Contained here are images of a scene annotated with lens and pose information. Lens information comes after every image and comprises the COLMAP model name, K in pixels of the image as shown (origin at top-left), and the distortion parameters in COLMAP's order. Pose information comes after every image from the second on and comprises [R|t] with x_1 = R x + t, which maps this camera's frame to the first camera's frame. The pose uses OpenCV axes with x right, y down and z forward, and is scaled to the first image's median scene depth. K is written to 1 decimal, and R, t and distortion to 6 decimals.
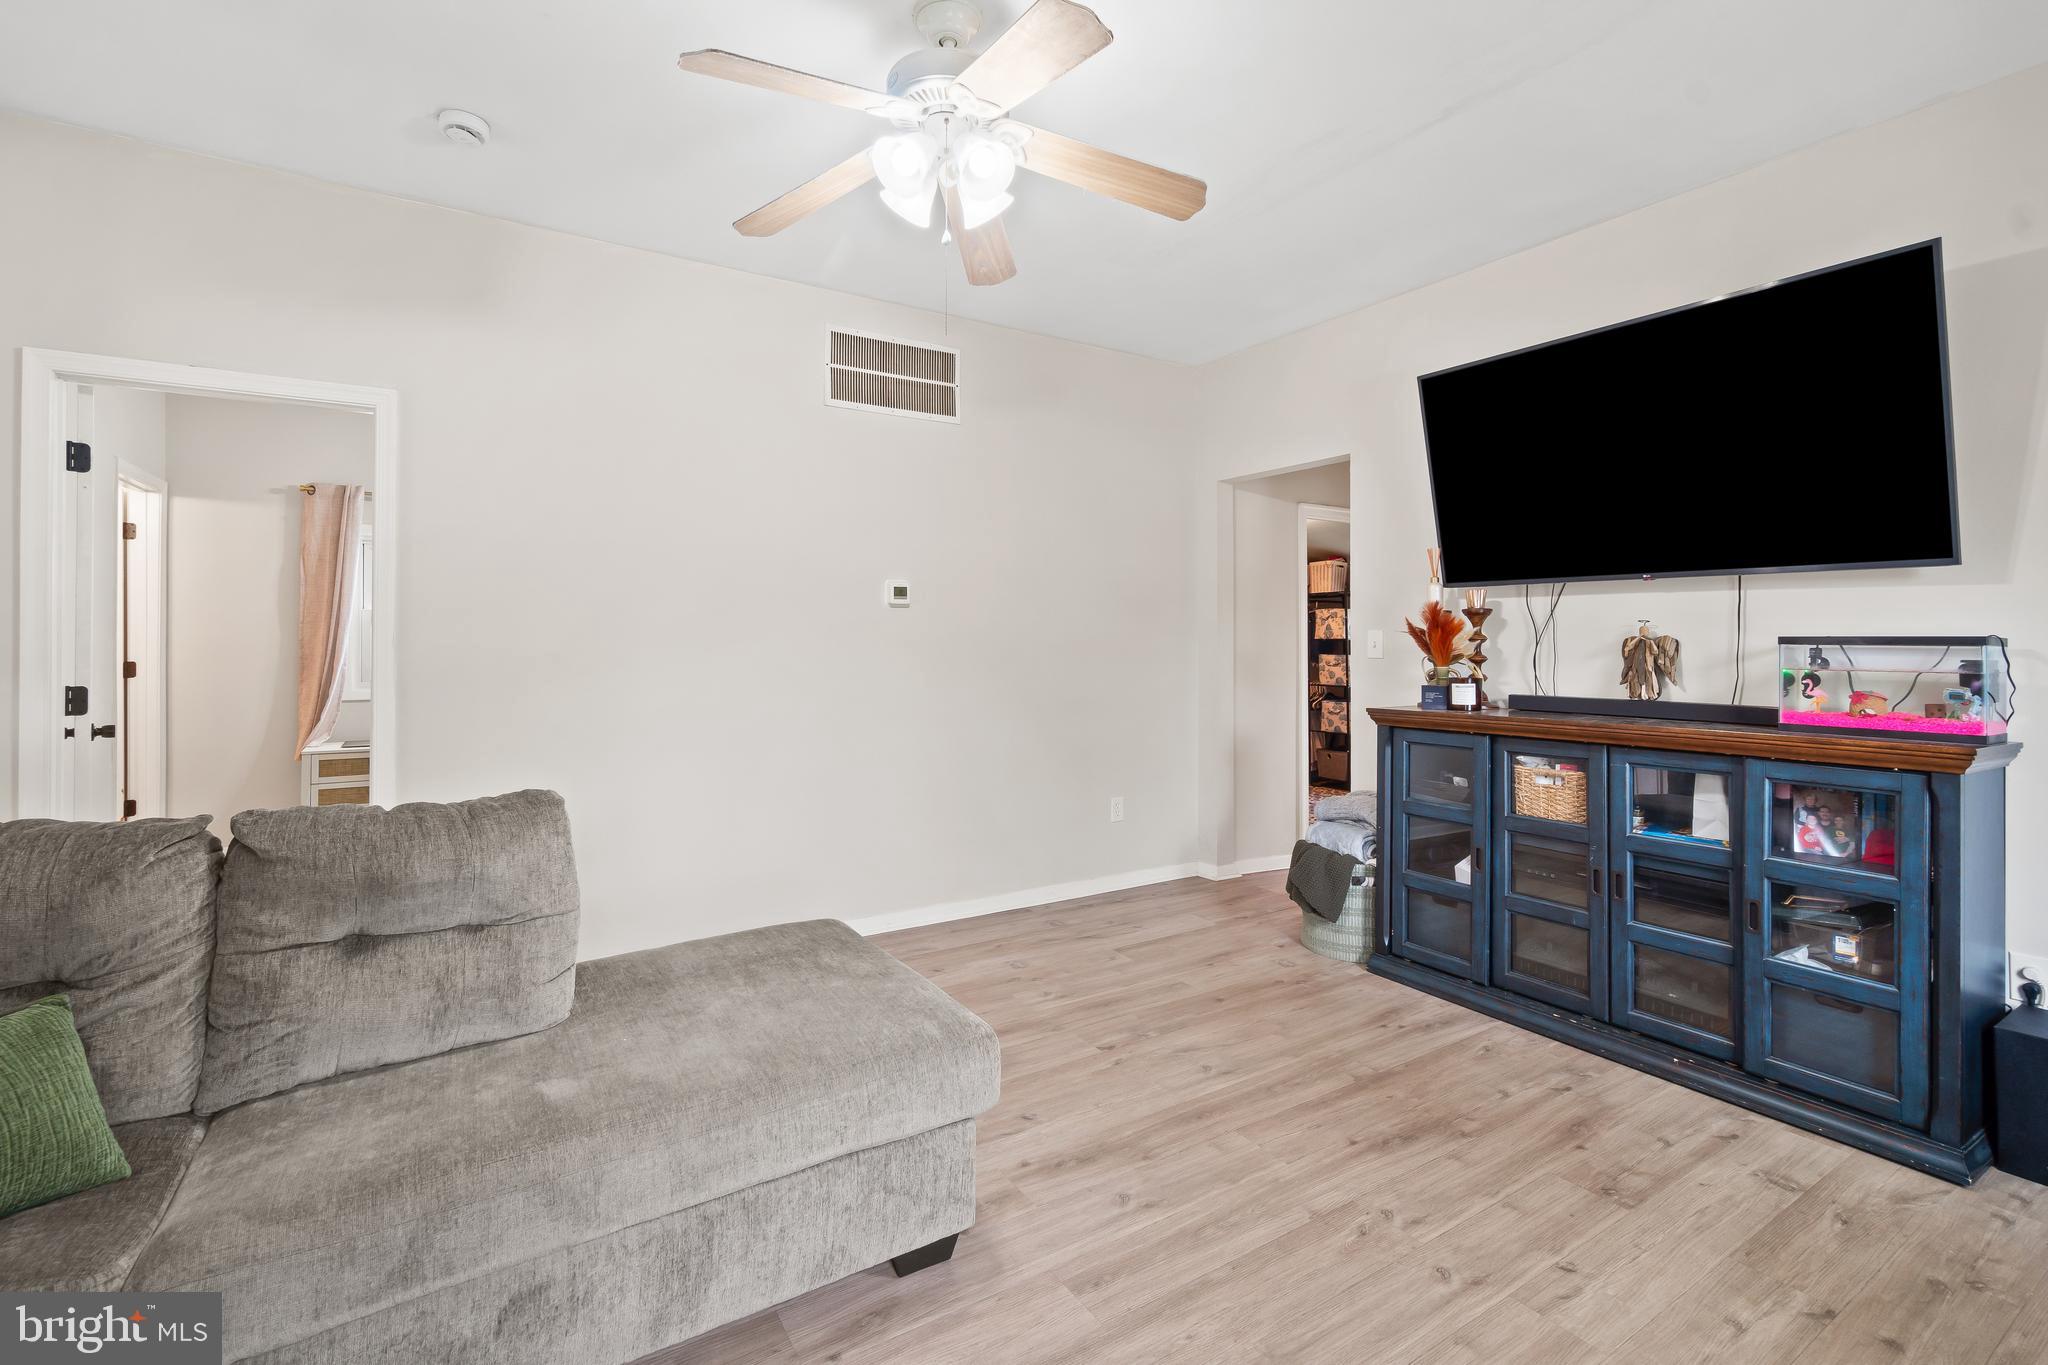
lens RADIAL K [[891.5, 0, 1019.1], [0, 891.5, 643.4], [0, 0, 1]] dist [-0.000270, 0.000099]
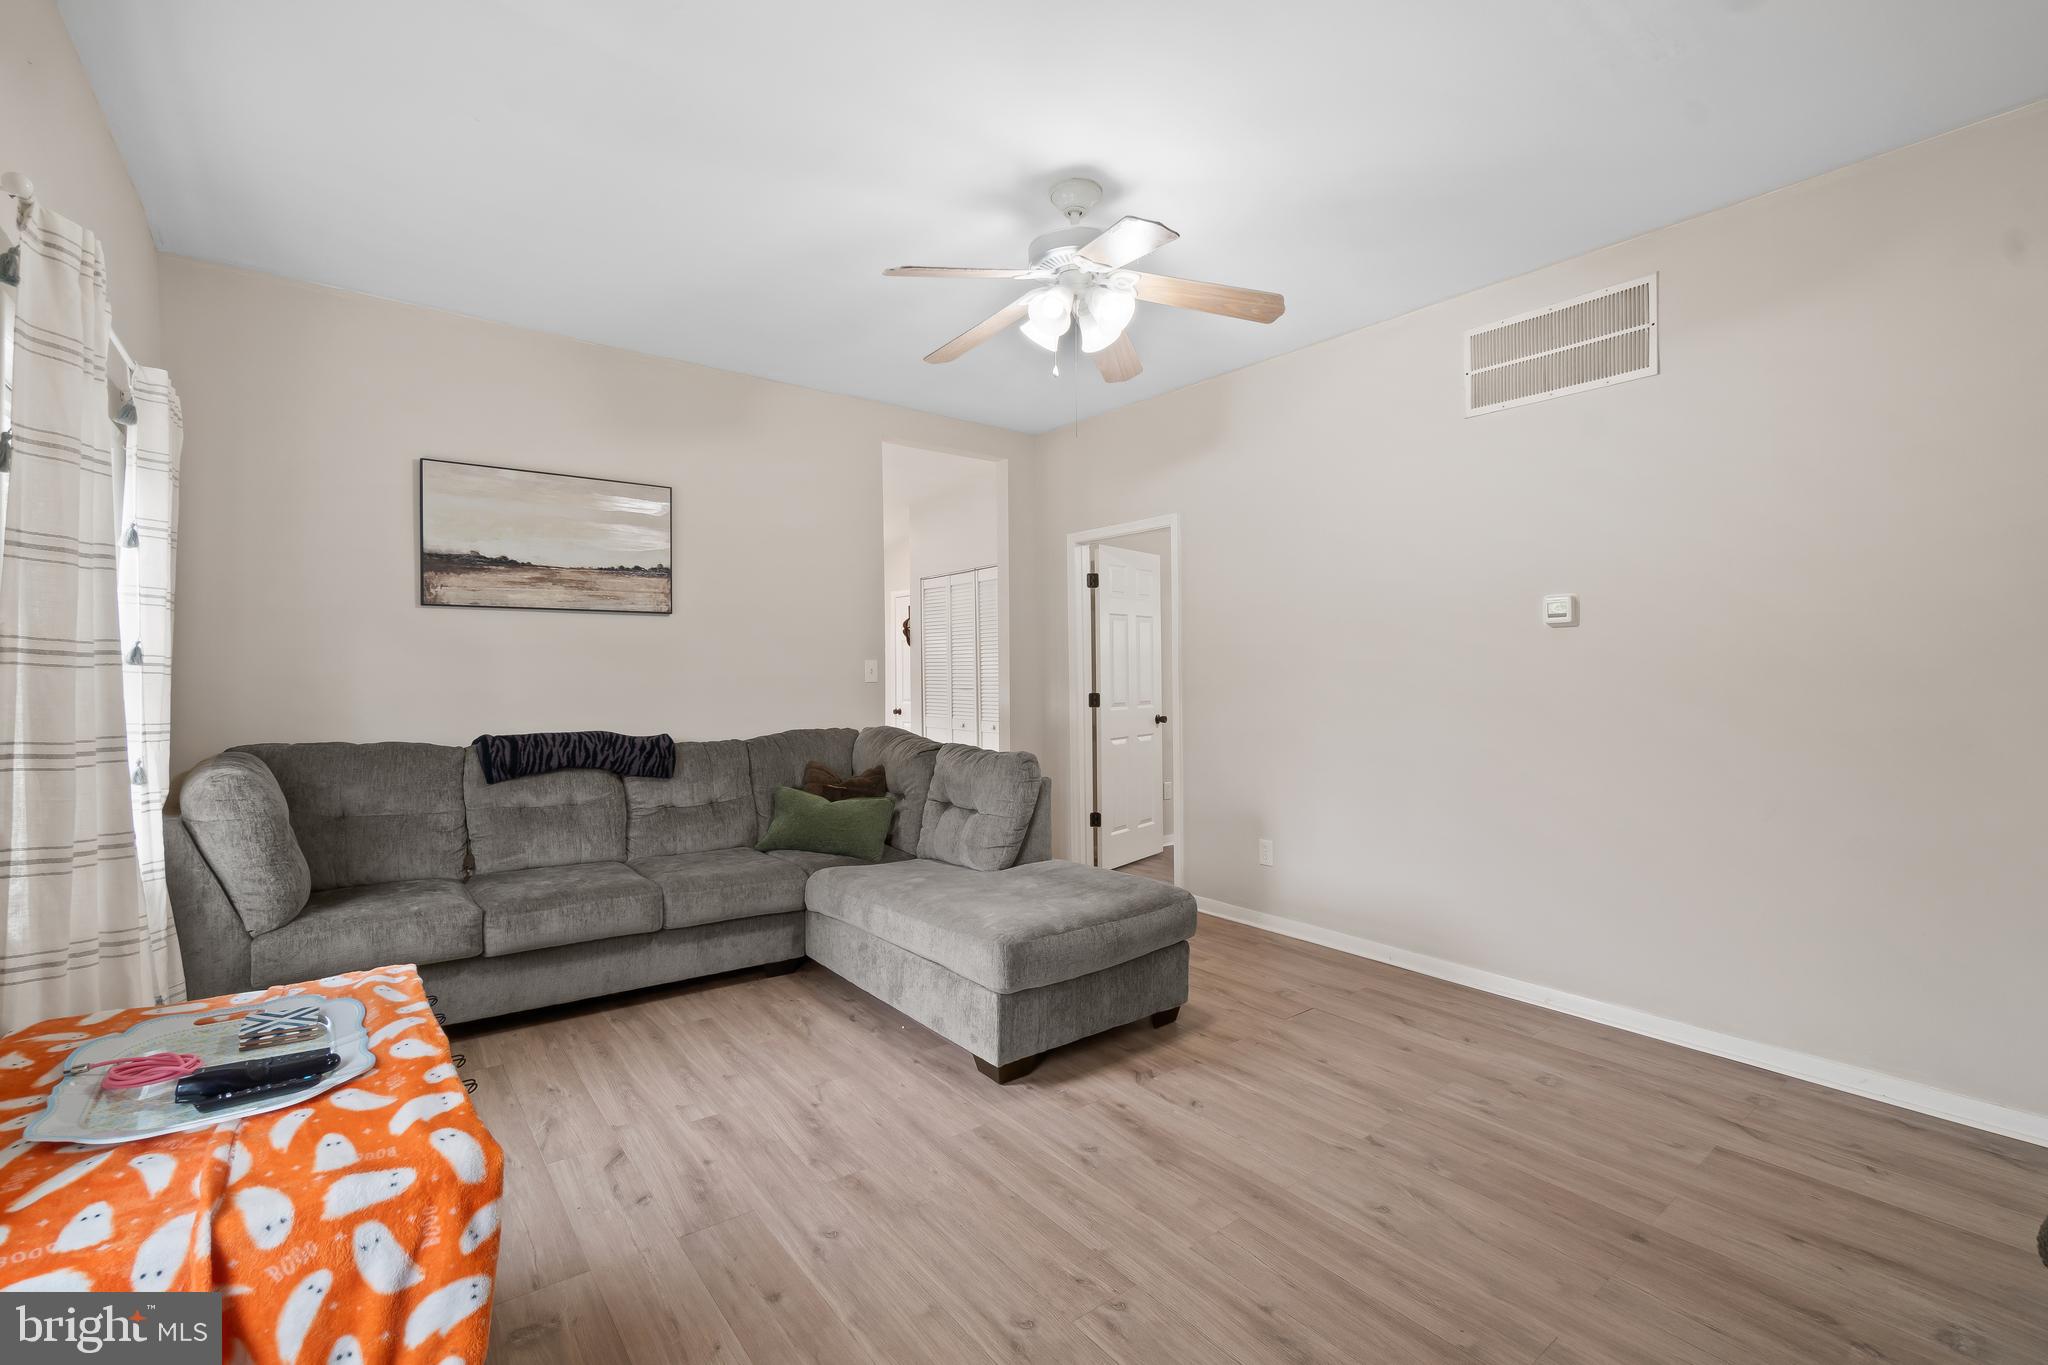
lens RADIAL K [[894.2, 0, 1014.4], [0, 894.2, 689.4], [0, 0, 1]] dist [0.000646, 0.000429]
pose [[0.099543, 0.018519, -0.994861, 0.971503], [0.002102, 0.999821, 0.018822, 0.001853], [0.995031, -0.003965, 0.099486, 0.610125]]
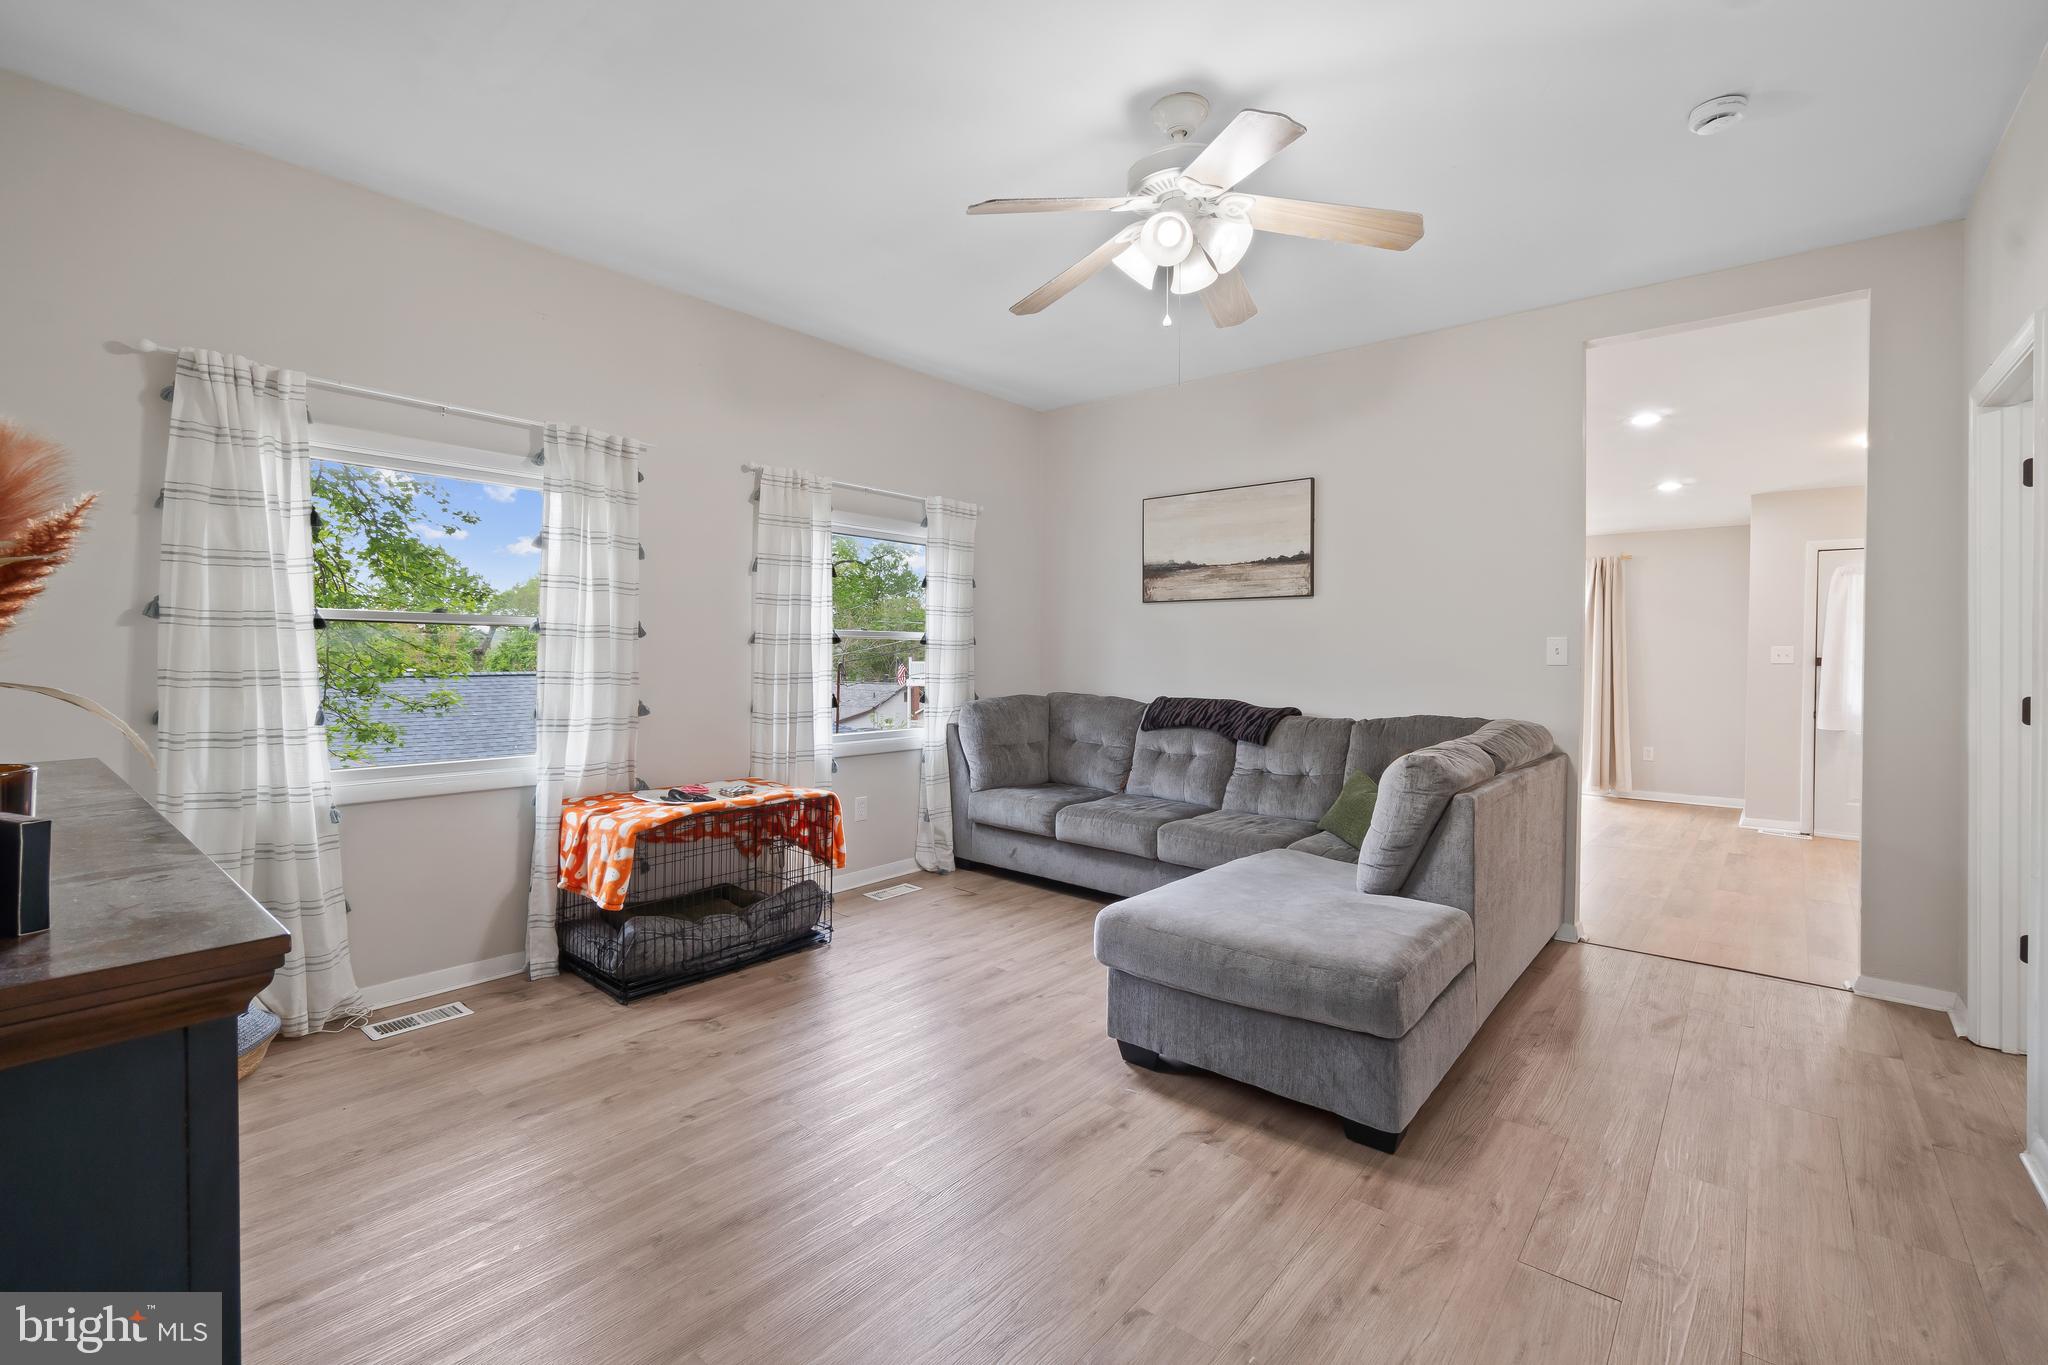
lens RADIAL K [[902.9, 0, 987.2], [0, 902.9, 673.1], [0, 0, 1]] dist [0.001094, 0.000771]
pose [[-0.959675, 0.003824, -0.281086, 0.393667], [-0.003764, 0.999643, 0.026453, -0.000692], [0.281087, 0.026444, -0.959318, 1.654100]]
